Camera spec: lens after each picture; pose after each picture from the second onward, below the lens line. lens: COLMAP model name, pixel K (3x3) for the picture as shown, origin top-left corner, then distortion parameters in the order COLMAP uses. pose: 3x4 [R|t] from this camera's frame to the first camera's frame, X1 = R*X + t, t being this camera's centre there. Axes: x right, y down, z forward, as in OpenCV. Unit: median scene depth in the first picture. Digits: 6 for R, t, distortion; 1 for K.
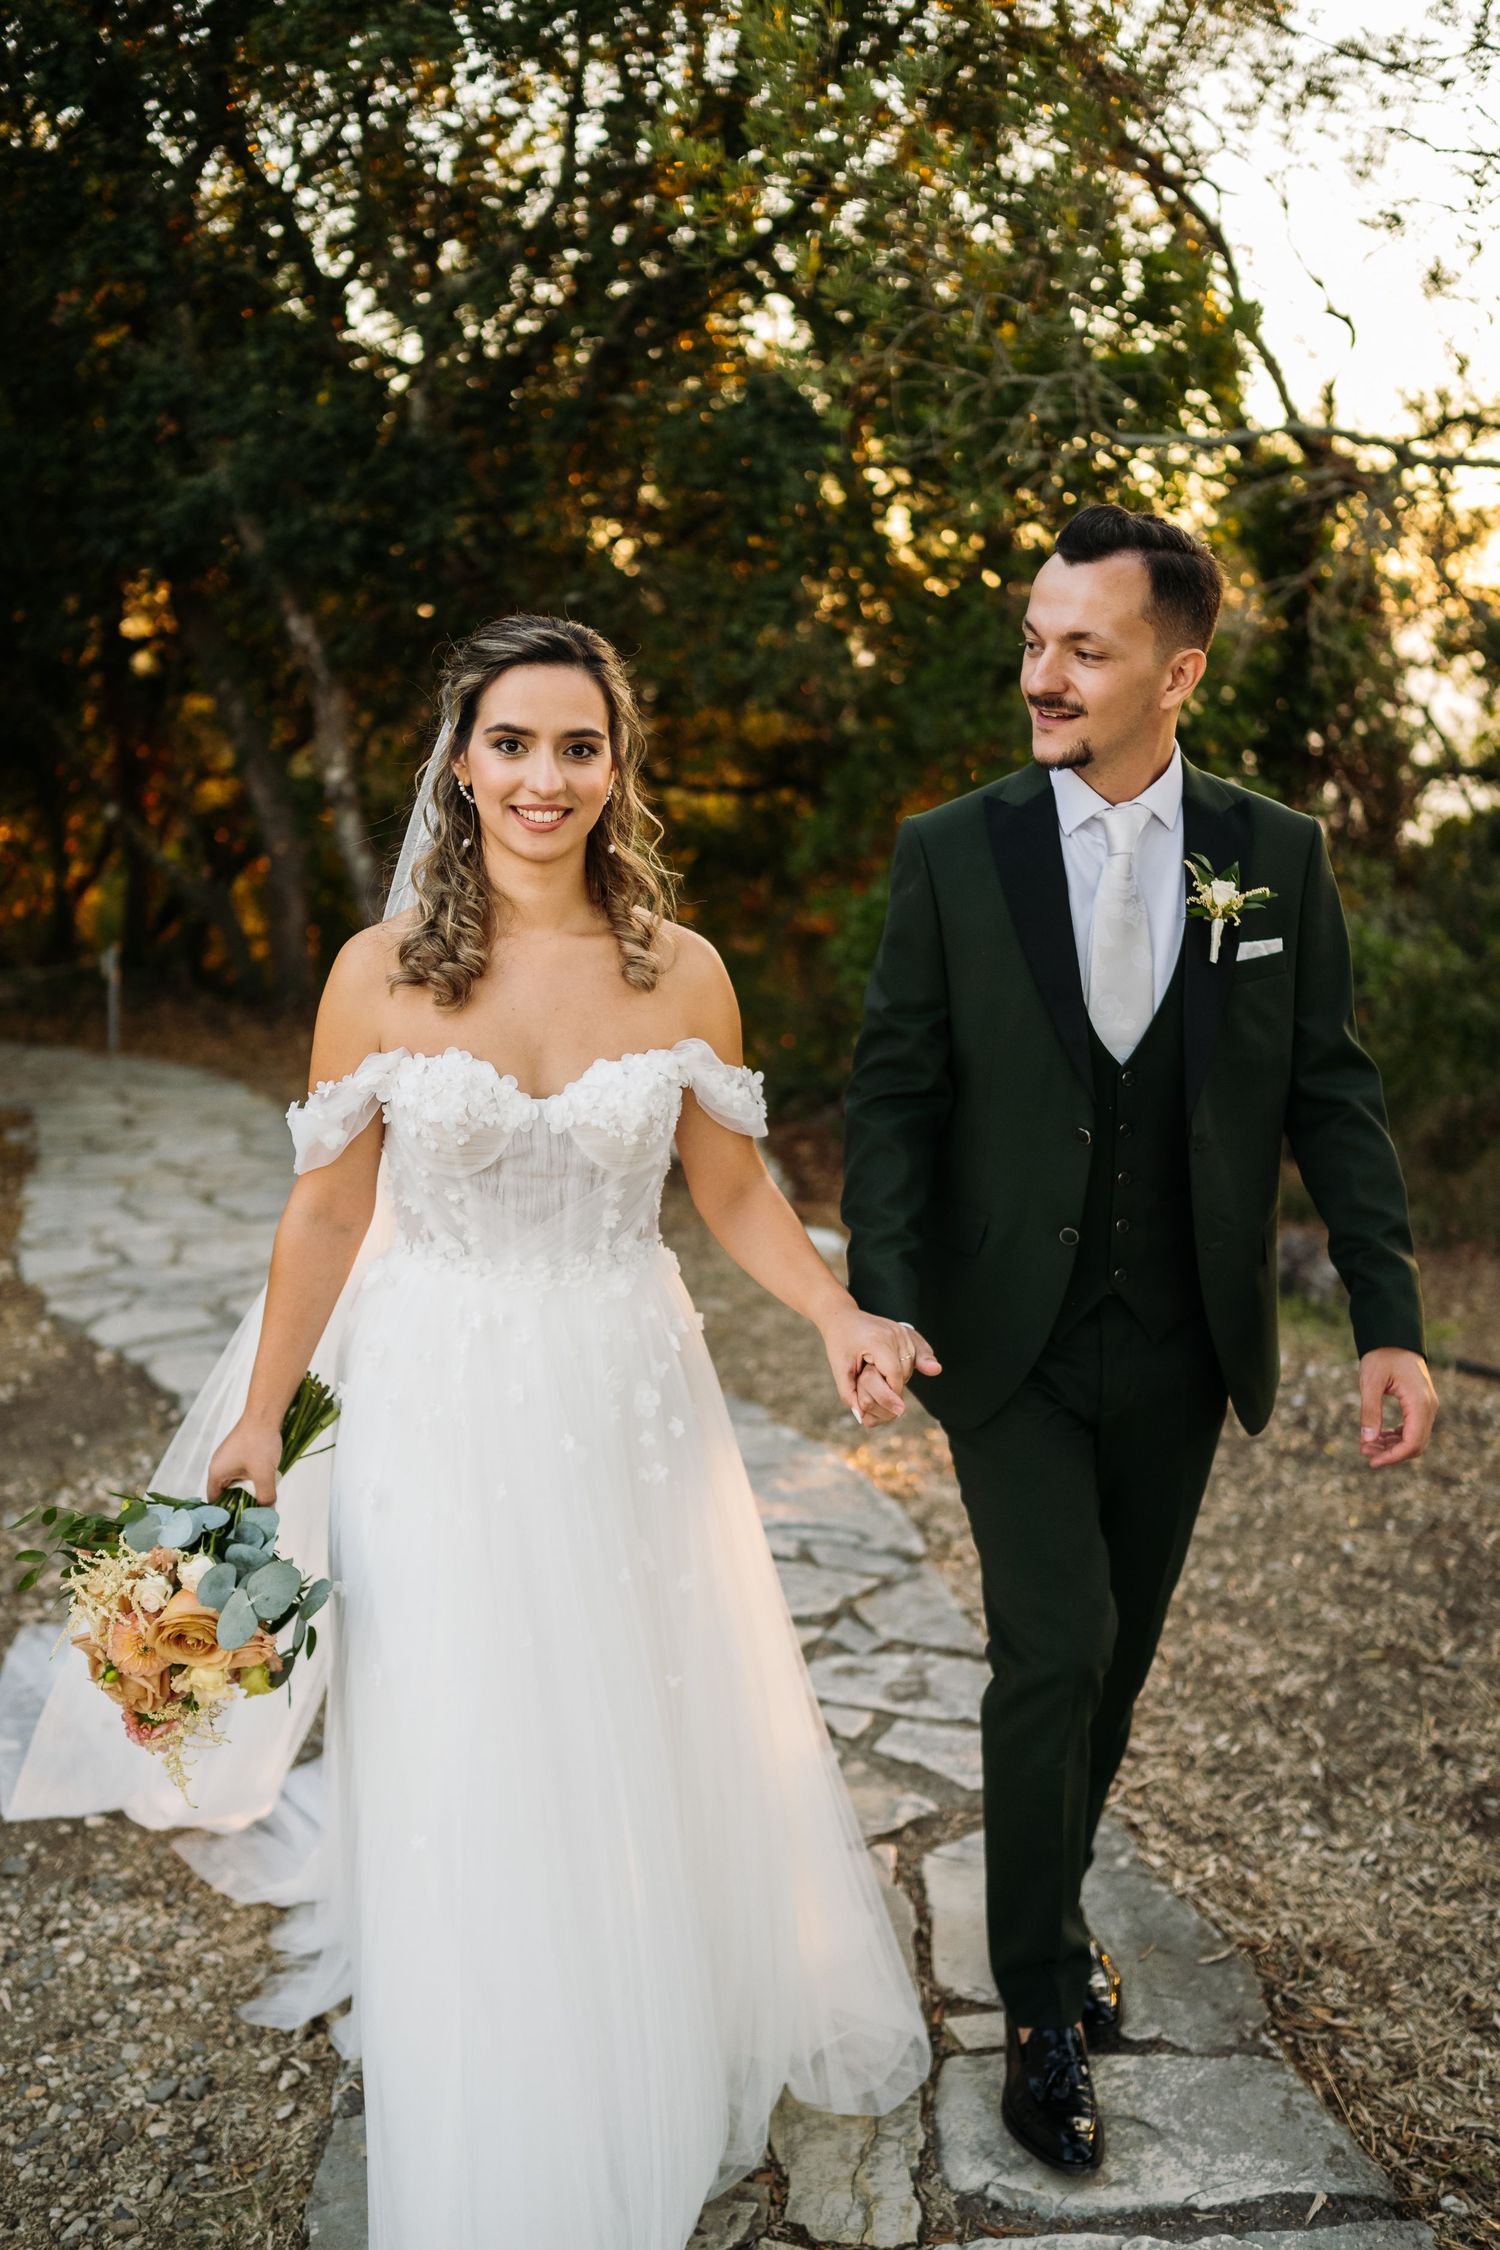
lens RADIAL K [[2287.9, 0, 713.3], [0, 2287.9, 1183.9], [0, 0, 1]] dist [-0.011998, -0.002495]
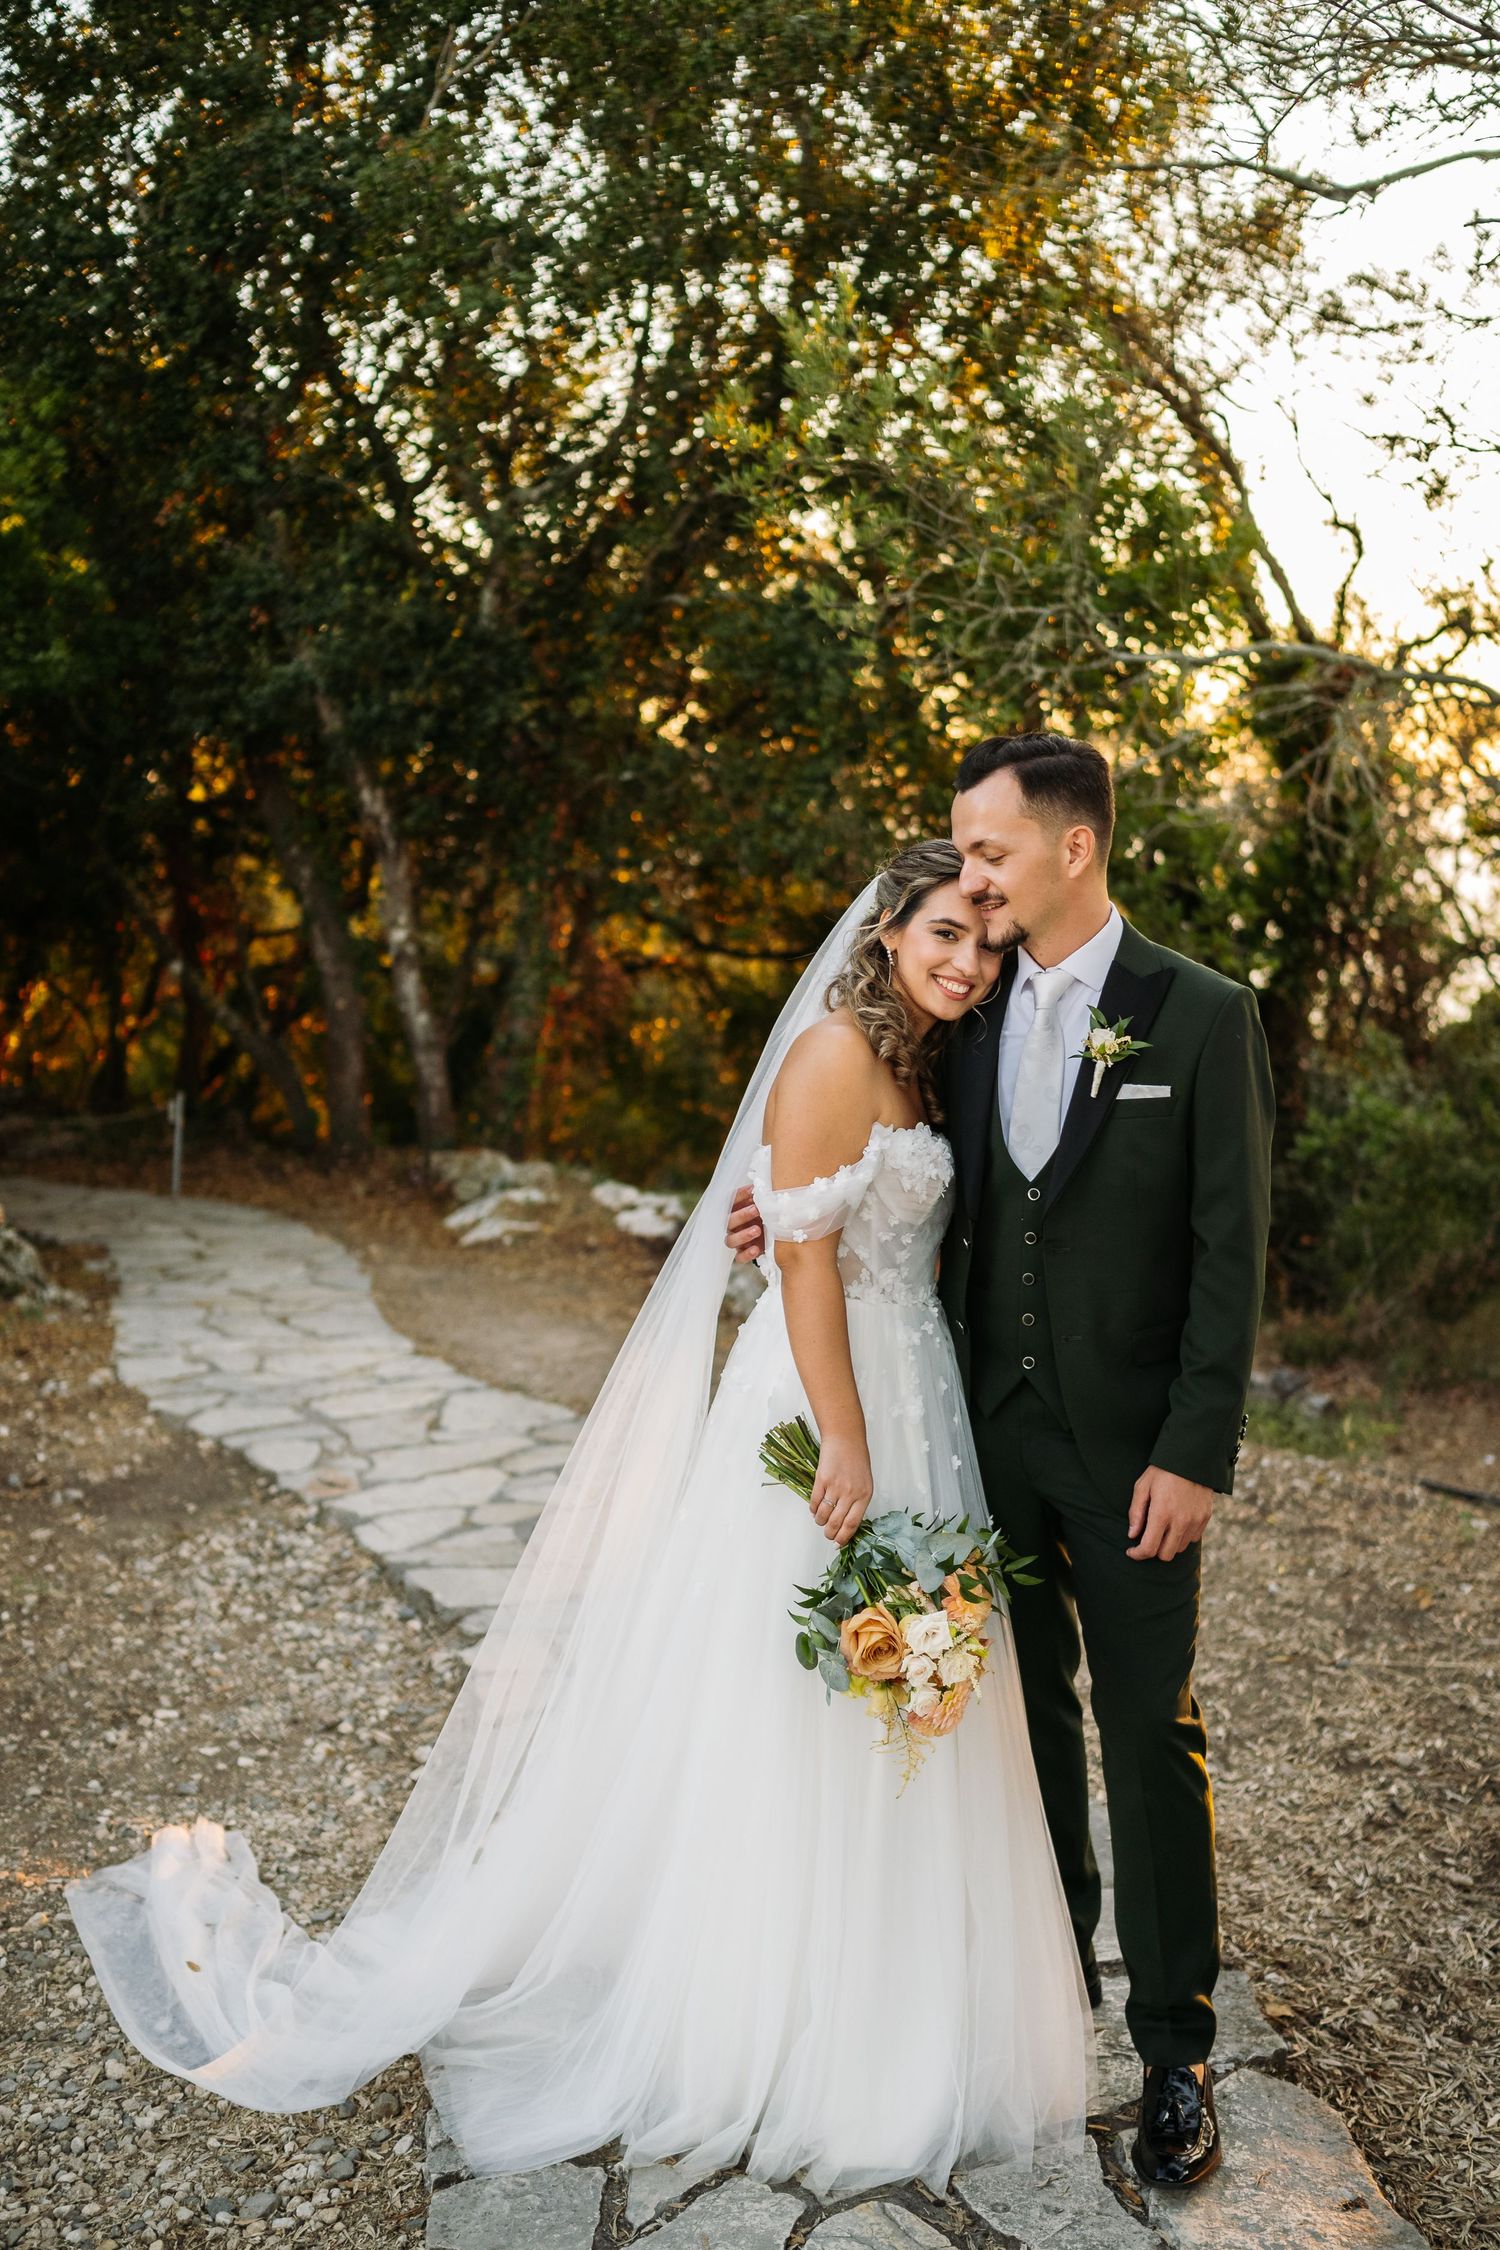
lens RADIAL K [[2450.8, 0, 750.0], [0, 2450.8, 1125.0], [0, 0, 1]] dist [0.000828, -0.003023]
pose [[0.999874, 0.015794, -0.001580, 0.000704], [-0.015873, 0.994711, -0.101483, 0.025368], [-0.000031, 0.101495, 0.994836, -0.146632]]
